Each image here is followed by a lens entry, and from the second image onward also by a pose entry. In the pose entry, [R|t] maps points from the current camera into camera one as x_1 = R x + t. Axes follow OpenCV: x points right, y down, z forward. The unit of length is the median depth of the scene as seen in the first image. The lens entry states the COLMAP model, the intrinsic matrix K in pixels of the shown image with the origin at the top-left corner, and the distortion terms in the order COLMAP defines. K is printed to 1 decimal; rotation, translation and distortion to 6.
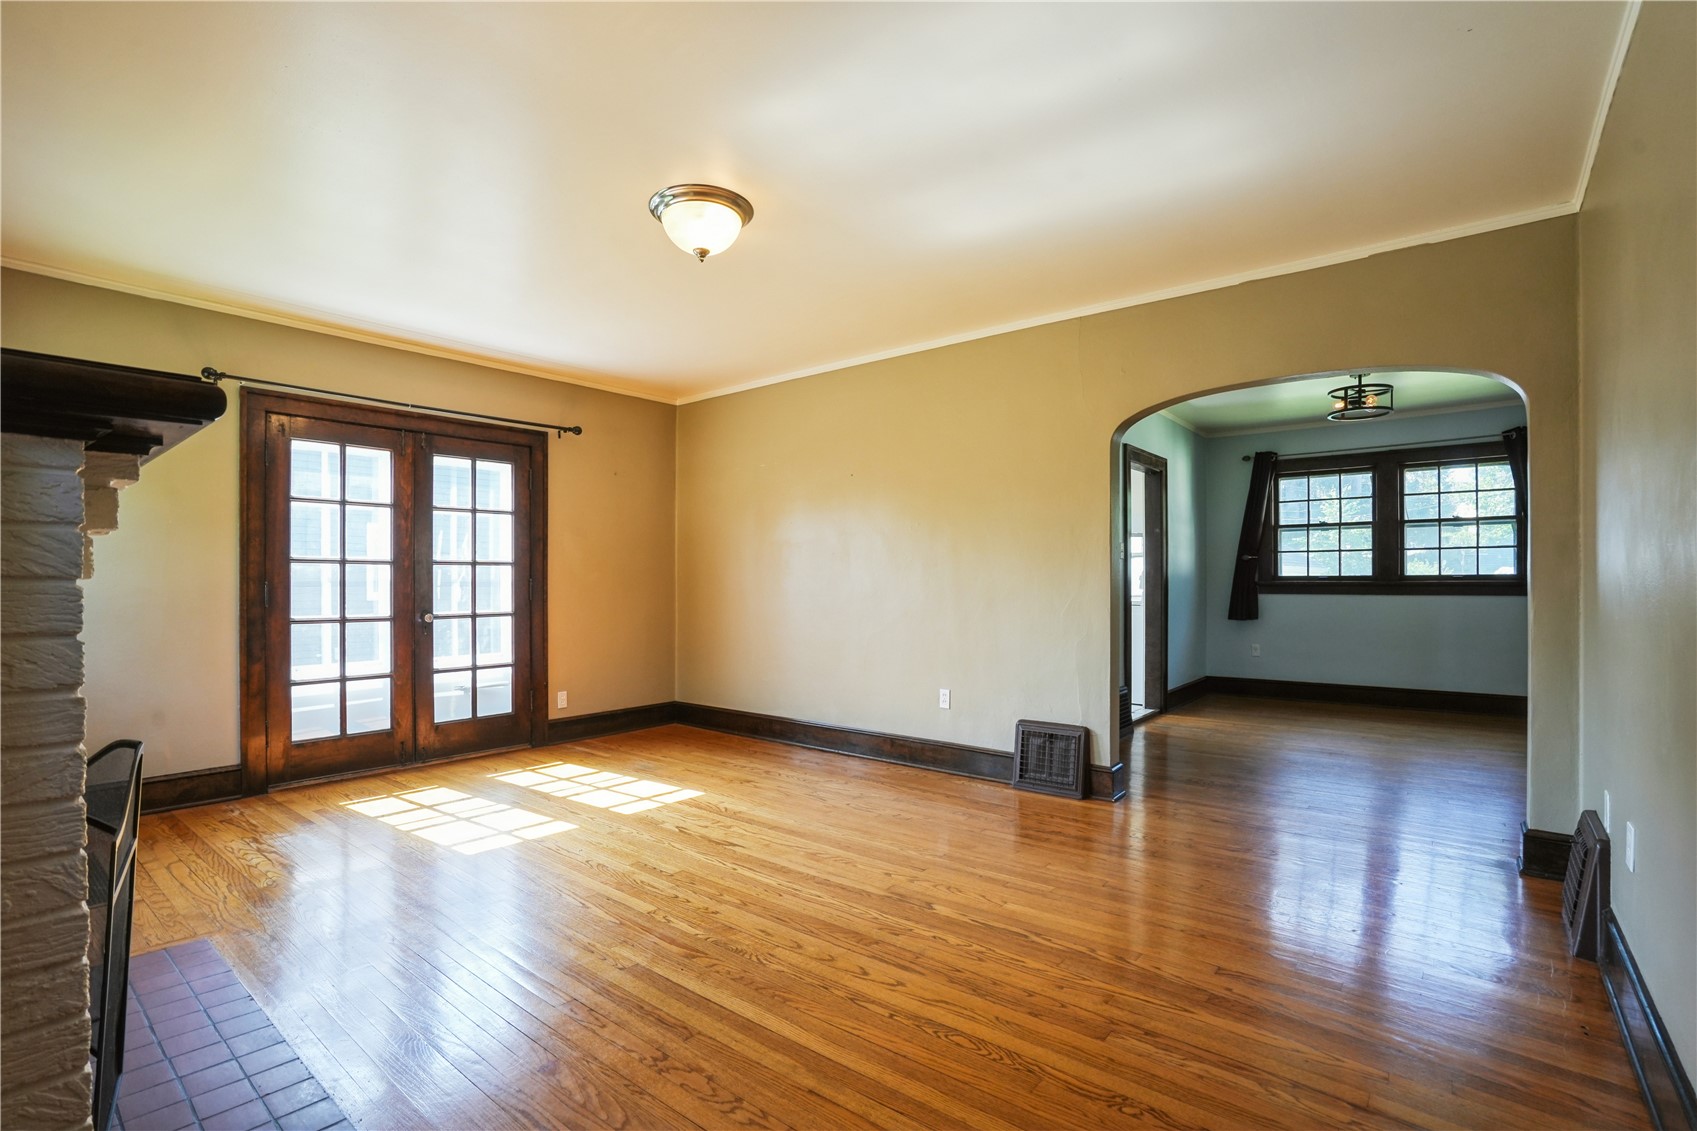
lens RADIAL K [[781.6, 0, 843.2], [0, 781.6, 567.5], [0, 0, 1]] dist [-0.069108, 0.029129]
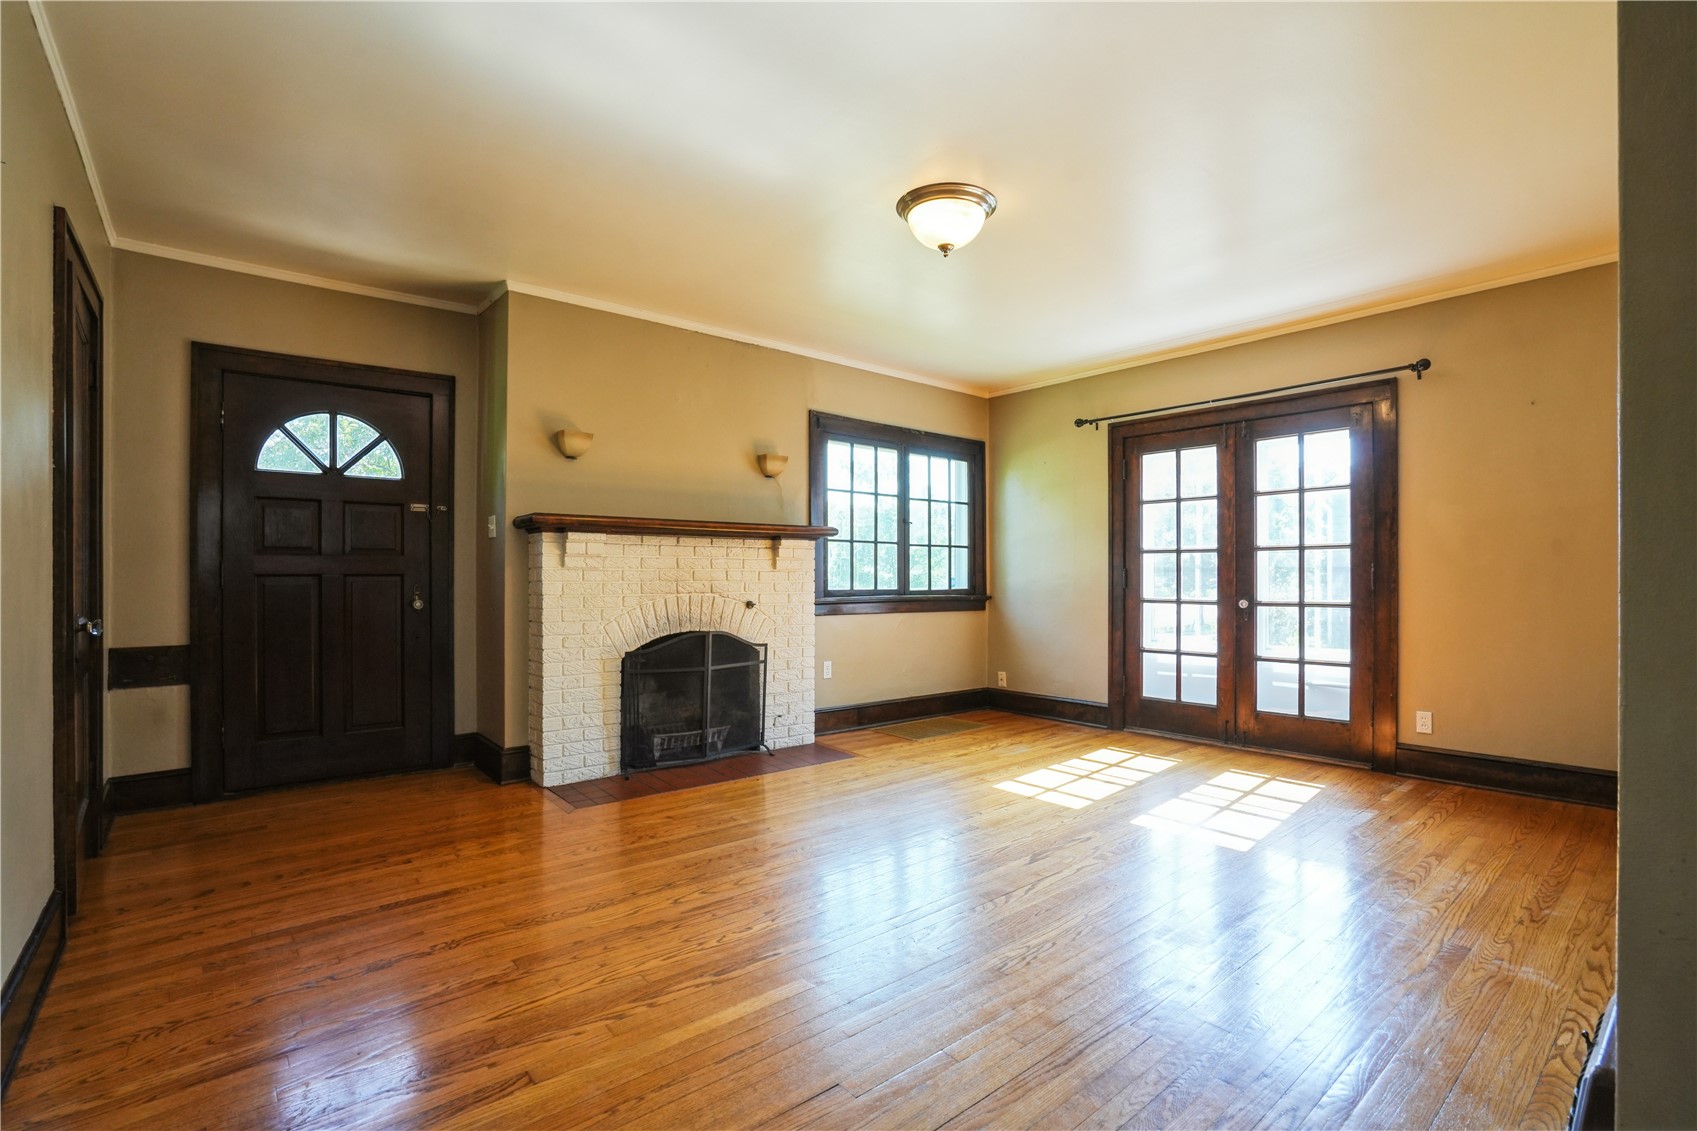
lens RADIAL K [[781.6, 0, 843.2], [0, 781.6, 567.5], [0, 0, 1]] dist [-0.069108, 0.029129]
pose [[-0.193637, -0.003302, -0.981068, 0.572221], [0.026795, 0.999603, -0.008653, 0.012664], [0.980707, -0.027963, -0.193471, 0.705956]]
